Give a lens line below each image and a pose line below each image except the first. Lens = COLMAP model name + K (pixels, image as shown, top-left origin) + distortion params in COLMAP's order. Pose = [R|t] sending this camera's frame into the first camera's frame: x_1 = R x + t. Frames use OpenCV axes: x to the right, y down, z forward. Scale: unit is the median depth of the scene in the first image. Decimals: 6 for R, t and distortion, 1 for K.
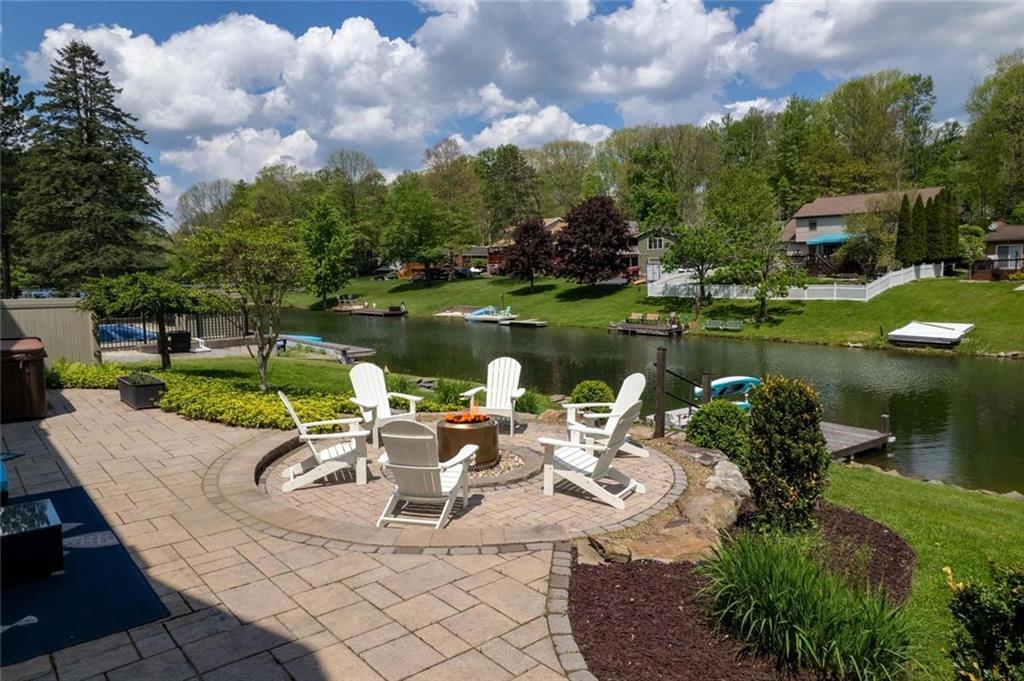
lens RADIAL K [[663.7, 0, 499.8], [0, 663.7, 342.7], [0, 0, 1]] dist [-0.062080, 0.056408]
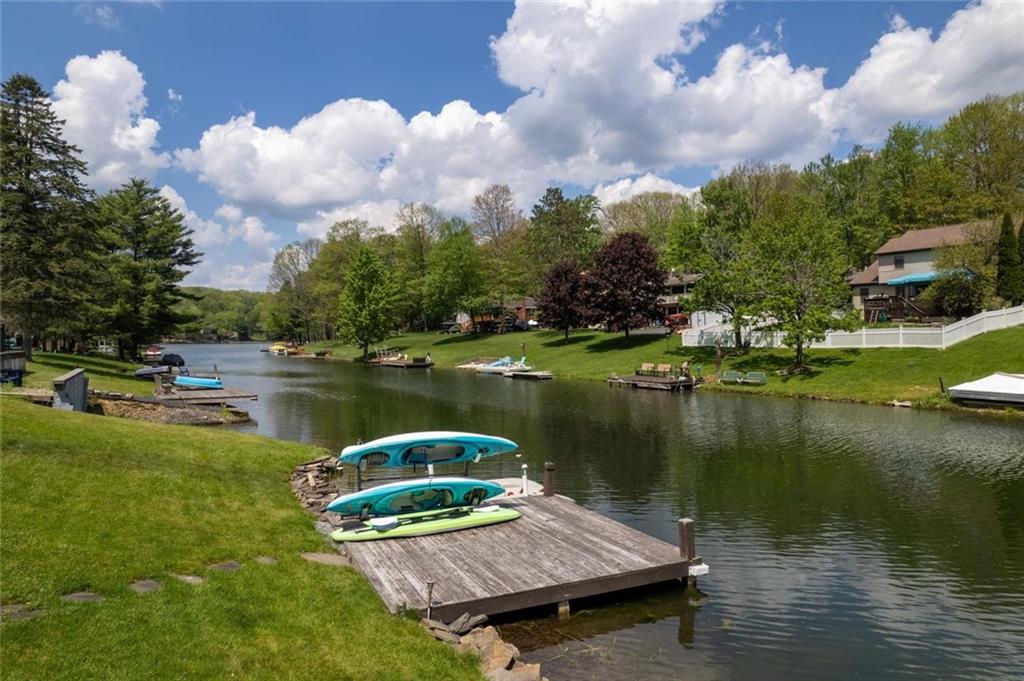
lens RADIAL K [[663.7, 0, 505.3], [0, 663.7, 336.5], [0, 0, 1]] dist [-0.062080, 0.056408]
pose [[0.983792, 0.004537, -0.179255, 0.160497], [-0.022828, 0.994714, -0.100113, 0.008077], [0.177853, 0.102582, 0.978696, 0.137079]]
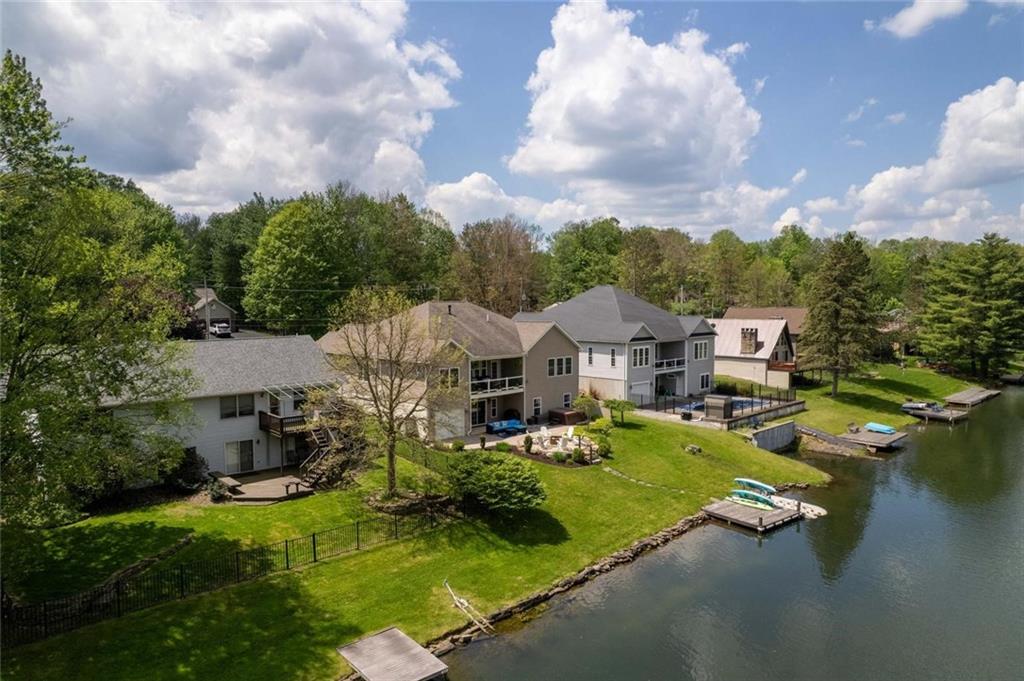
lens RADIAL K [[663.7, 0, 521.8], [0, 663.7, 339.1], [0, 0, 1]] dist [-0.062080, 0.056408]
pose [[0.065957, 0.069428, -0.995404, 0.721813], [-0.101312, 0.992887, 0.062539, -0.137092], [0.992666, 0.096722, 0.072522, 0.019694]]
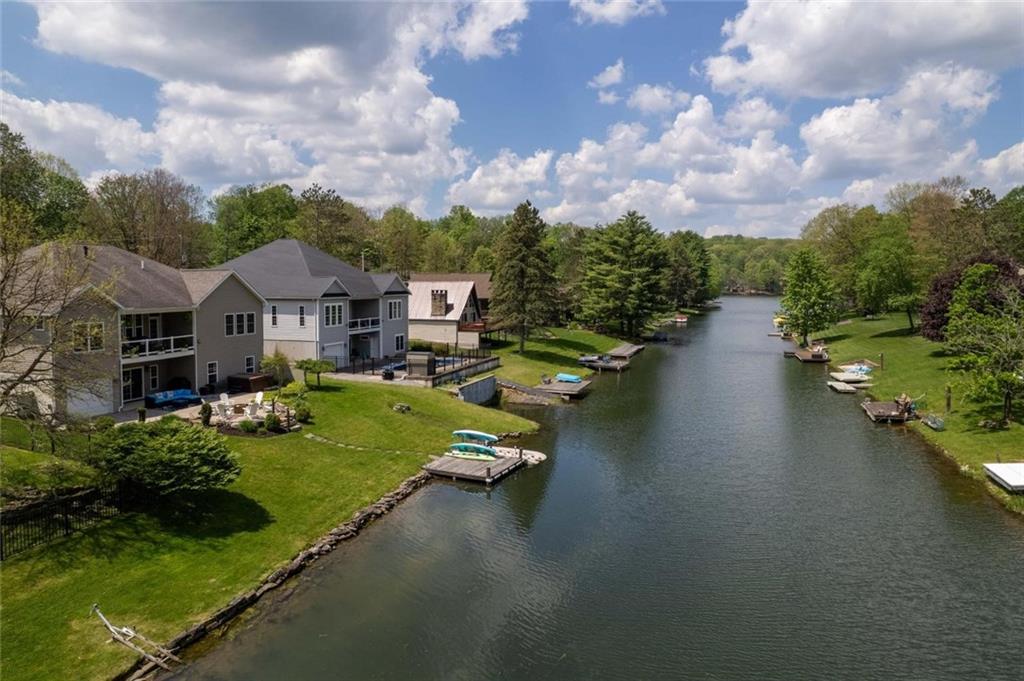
lens RADIAL K [[663.7, 0, 513.8], [0, 663.7, 318.4], [0, 0, 1]] dist [-0.062080, 0.056408]
pose [[0.518118, 0.059420, -0.853243, 0.632516], [-0.097903, 0.995147, 0.009851, -0.094462], [0.849687, 0.078431, 0.521421, 0.013858]]
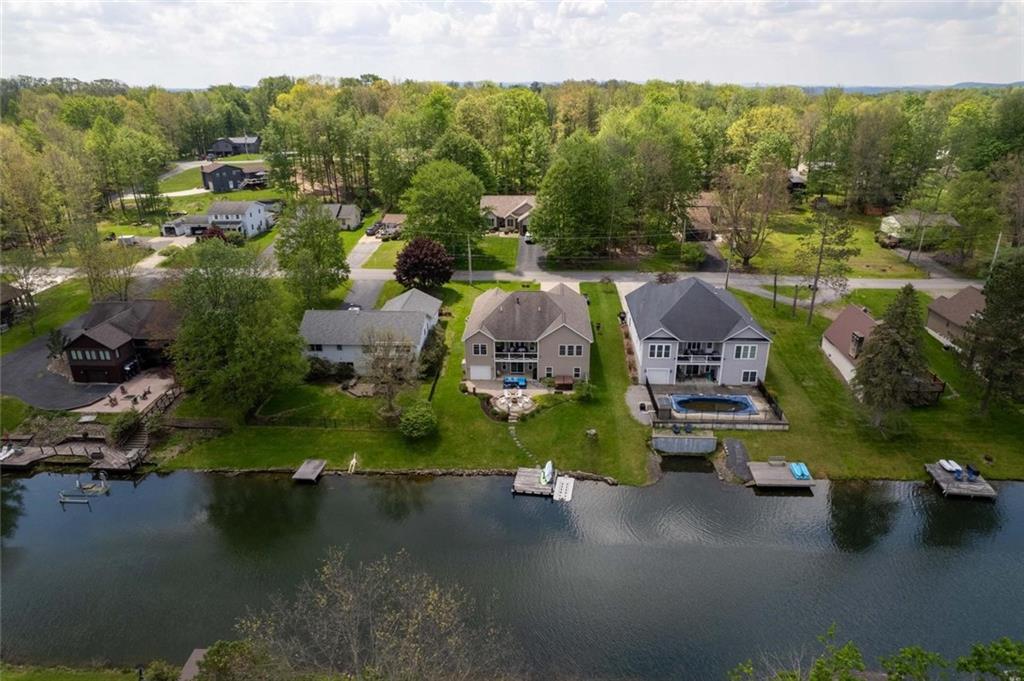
lens RADIAL K [[663.7, 0, 512.9], [0, 663.7, 340.0], [0, 0, 1]] dist [-0.062080, 0.056408]
pose [[-0.694350, 0.295132, -0.656335, 0.814891], [-0.054017, 0.888088, 0.456489, -0.678270], [0.717607, 0.352416, -0.600702, 0.853157]]
